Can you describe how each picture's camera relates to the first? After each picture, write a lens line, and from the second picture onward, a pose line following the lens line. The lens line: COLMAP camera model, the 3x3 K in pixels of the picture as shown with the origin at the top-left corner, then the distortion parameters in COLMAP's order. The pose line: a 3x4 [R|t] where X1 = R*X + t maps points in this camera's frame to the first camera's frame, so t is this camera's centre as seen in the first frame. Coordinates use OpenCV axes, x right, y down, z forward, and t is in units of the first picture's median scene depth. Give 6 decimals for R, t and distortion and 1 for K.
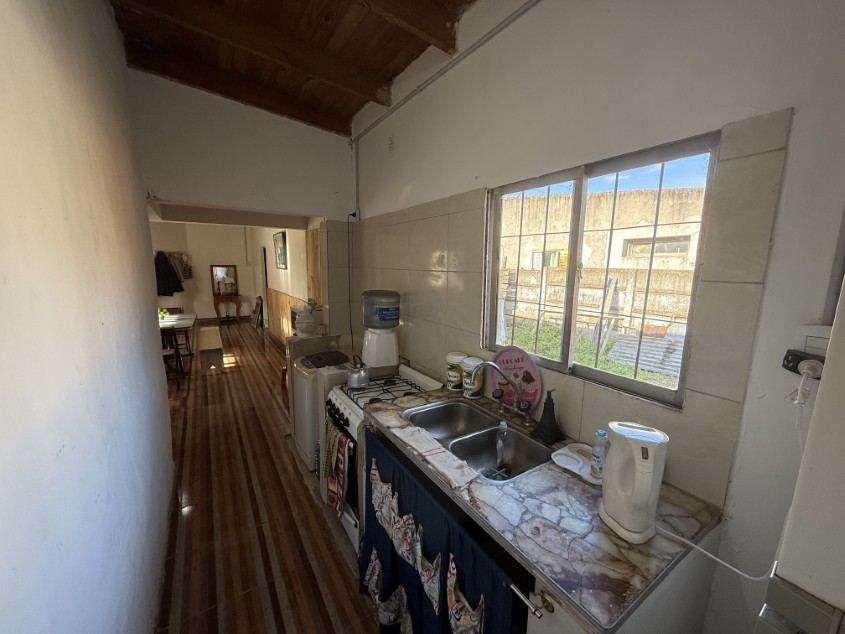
lens RADIAL K [[337.0, 0, 423.4], [0, 337.0, 319.9], [0, 0, 1]] dist [0.001862, -0.000721]
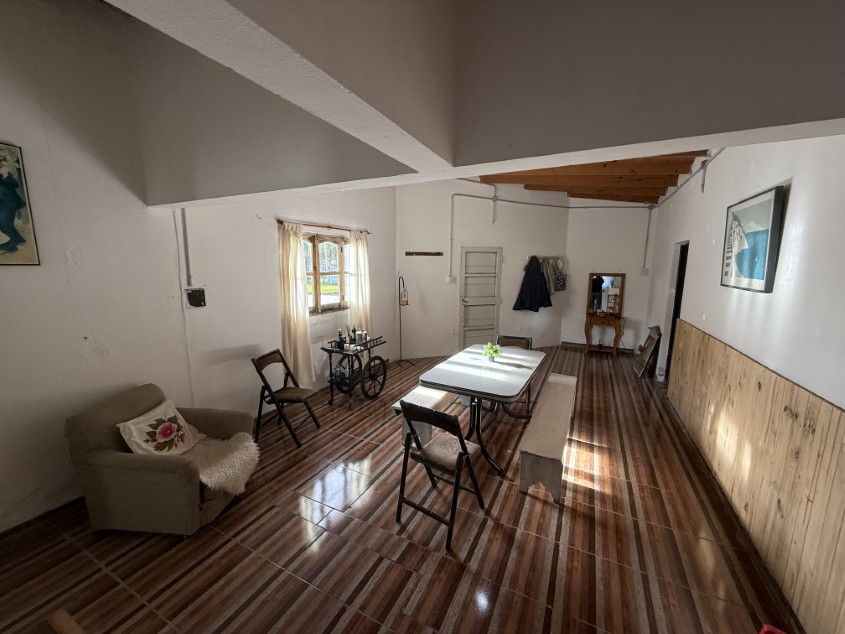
lens RADIAL K [[337.0, 0, 421.9], [0, 337.0, 315.6], [0, 0, 1]] dist [0.001862, -0.000721]
pose [[0.505423, 0.121879, -0.854220, -0.186546], [-0.146739, 0.987695, 0.054101, -0.060450], [0.850303, 0.098004, 0.517089, 0.332117]]
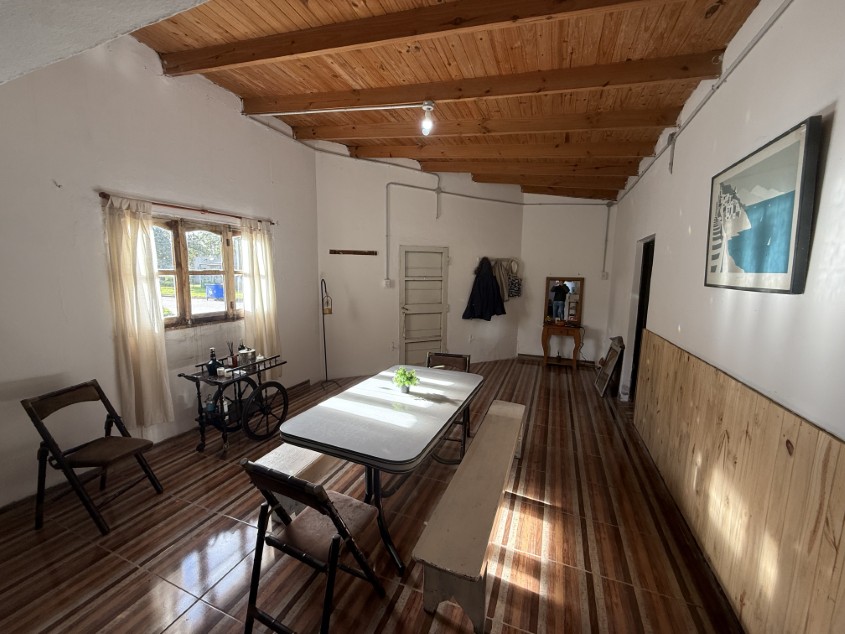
lens RADIAL K [[337.0, 0, 422.1], [0, 337.0, 316.2], [0, 0, 1]] dist [0.001862, -0.000721]
pose [[0.578909, 0.100627, -0.809159, -0.242090], [-0.143137, 0.989488, 0.020646, -0.069151], [0.802731, 0.103869, 0.587226, 0.443714]]
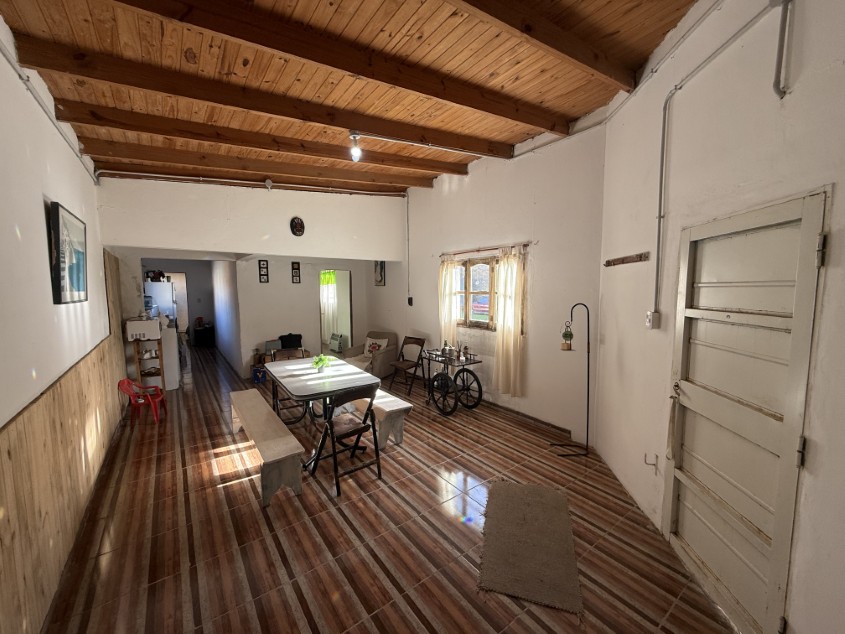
lens RADIAL K [[337.0, 0, 420.6], [0, 337.0, 316.2], [0, 0, 1]] dist [0.001862, -0.000721]
pose [[-0.997854, -0.007389, -0.065061, -0.558323], [-0.023550, 0.967626, 0.251288, -0.170671], [0.061098, 0.252281, -0.965723, 0.981877]]
